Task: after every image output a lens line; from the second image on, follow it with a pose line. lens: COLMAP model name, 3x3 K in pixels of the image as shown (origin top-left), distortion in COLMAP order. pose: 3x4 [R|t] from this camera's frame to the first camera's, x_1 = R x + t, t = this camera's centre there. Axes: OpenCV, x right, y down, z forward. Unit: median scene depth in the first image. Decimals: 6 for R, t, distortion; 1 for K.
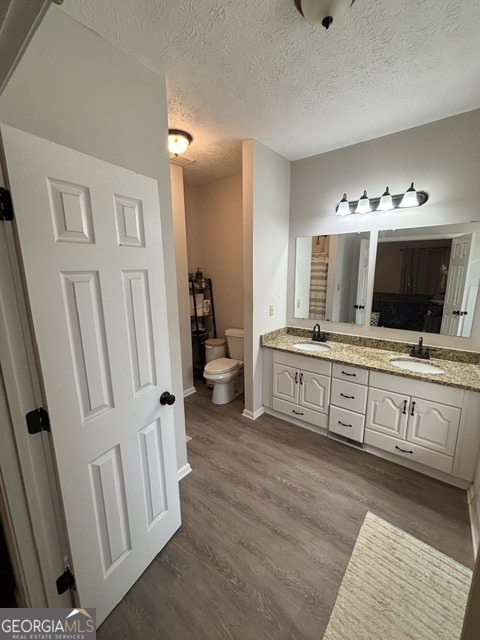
lens RADIAL K [[253.3, 0, 249.8], [0, 253.3, 308.0], [0, 0, 1]] dist [0.000231, -0.000044]
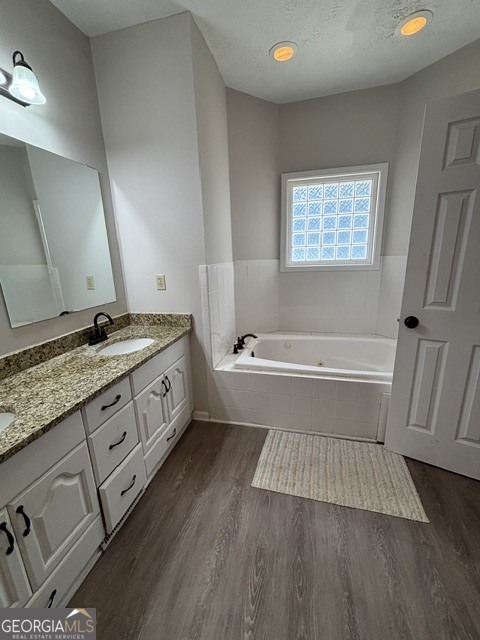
lens RADIAL K [[255.9, 0, 241.1], [0, 255.9, 318.1], [0, 0, 1]] dist [0.000531, -0.000156]
pose [[-0.365176, -0.210284, 0.906878, -0.176880], [0.179625, 0.939933, 0.290279, -0.017427], [-0.913445, 0.268901, -0.305468, 0.947276]]
